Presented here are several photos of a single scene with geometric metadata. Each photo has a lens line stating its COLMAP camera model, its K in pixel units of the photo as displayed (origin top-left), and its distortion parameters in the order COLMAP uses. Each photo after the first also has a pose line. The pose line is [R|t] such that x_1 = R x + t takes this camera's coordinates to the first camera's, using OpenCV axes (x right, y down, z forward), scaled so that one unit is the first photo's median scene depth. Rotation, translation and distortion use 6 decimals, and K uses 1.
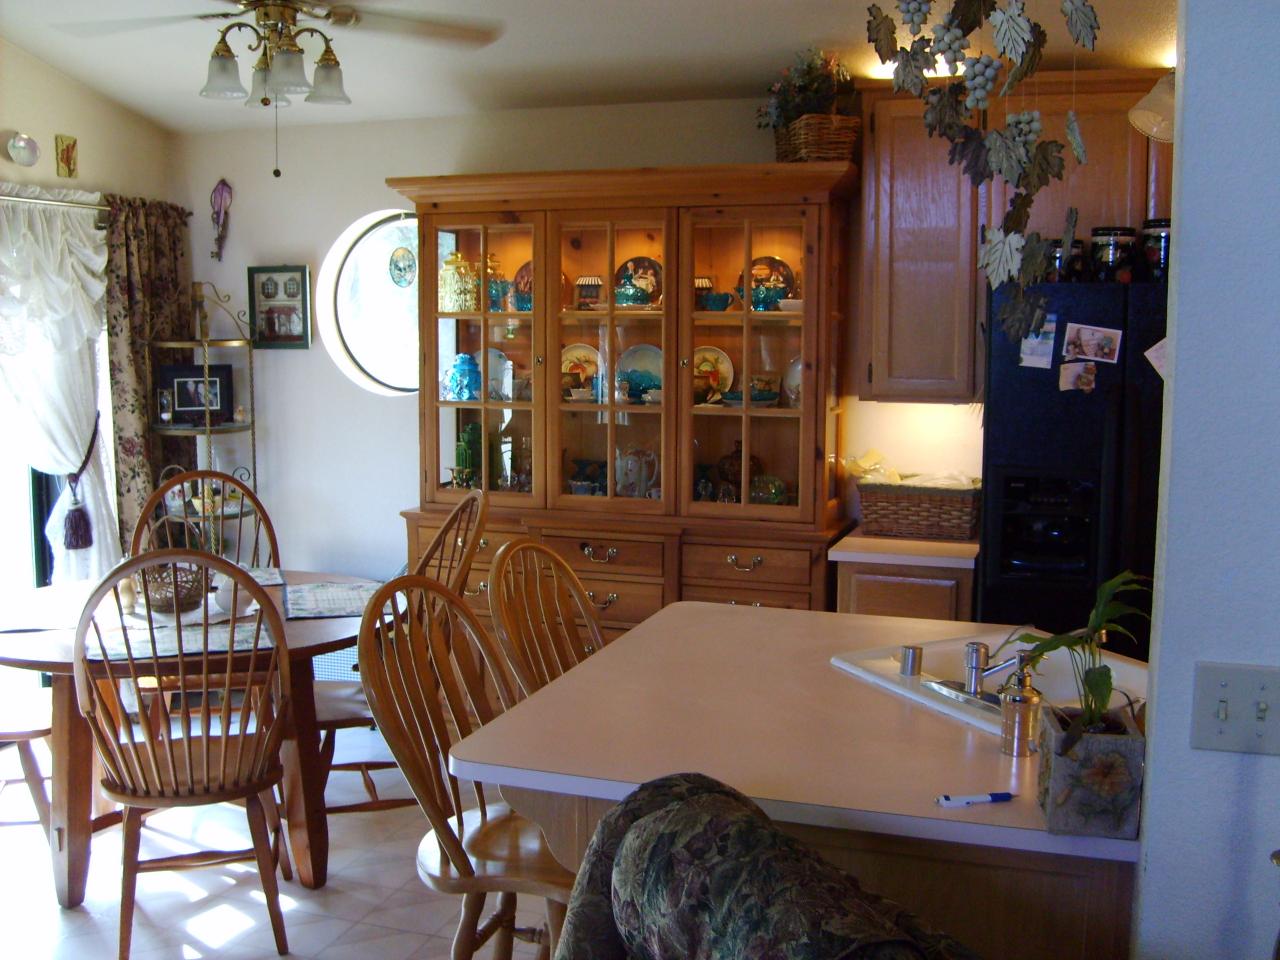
lens RADIAL K [[1342.4, 0, 622.3], [0, 1342.4, 477.2], [0, 0, 1]] dist [-0.109275, 0.000000]
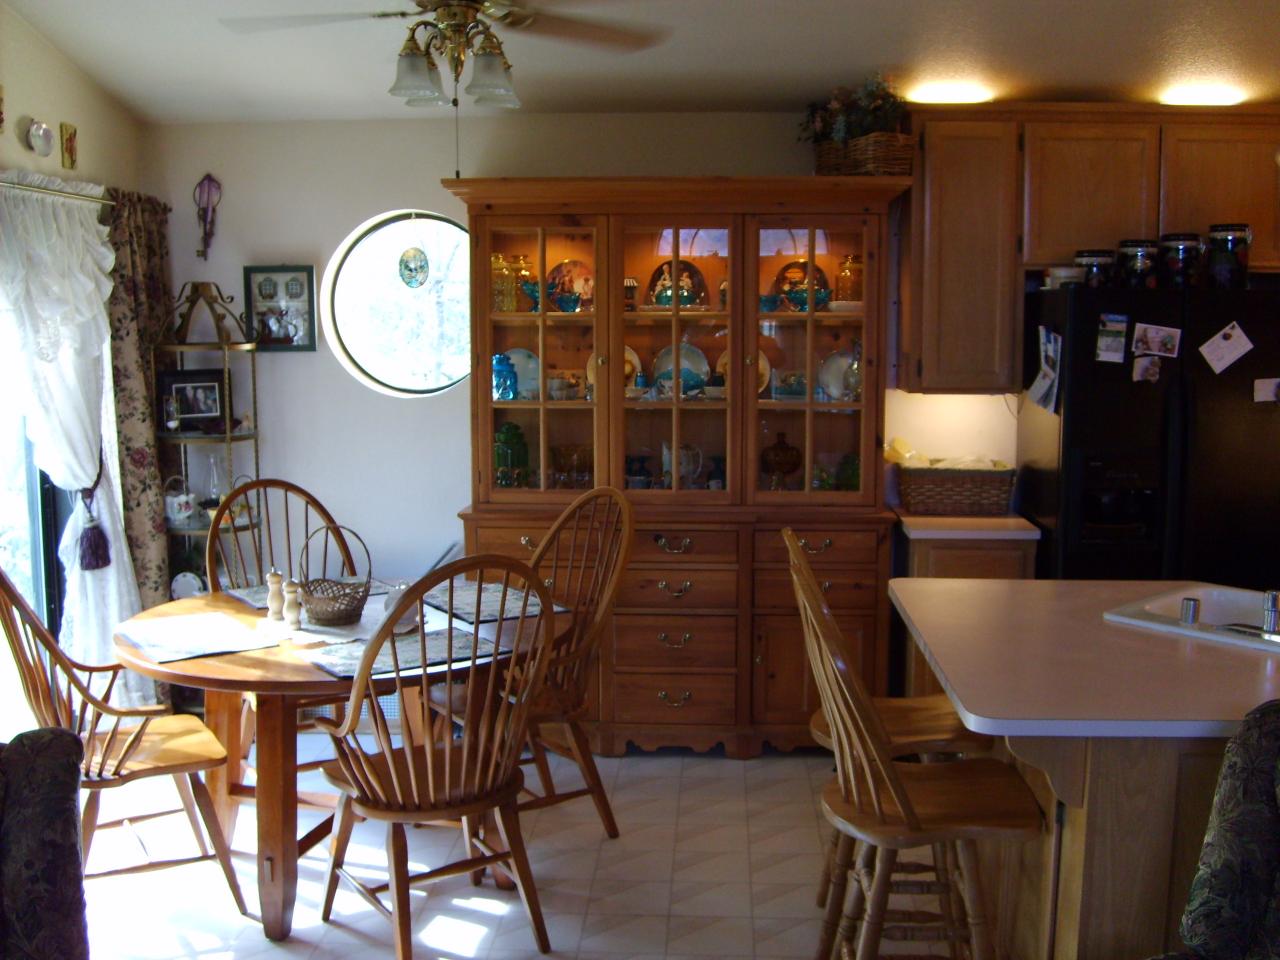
lens RADIAL K [[1342.4, 0, 633.2], [0, 1342.4, 482.0], [0, 0, 1]] dist [-0.109275, 0.000000]
pose [[0.961803, -0.037916, 0.271103, -0.312700], [0.035751, 0.999277, 0.012924, -0.005917], [-0.271397, -0.002739, 0.962464, 0.002151]]
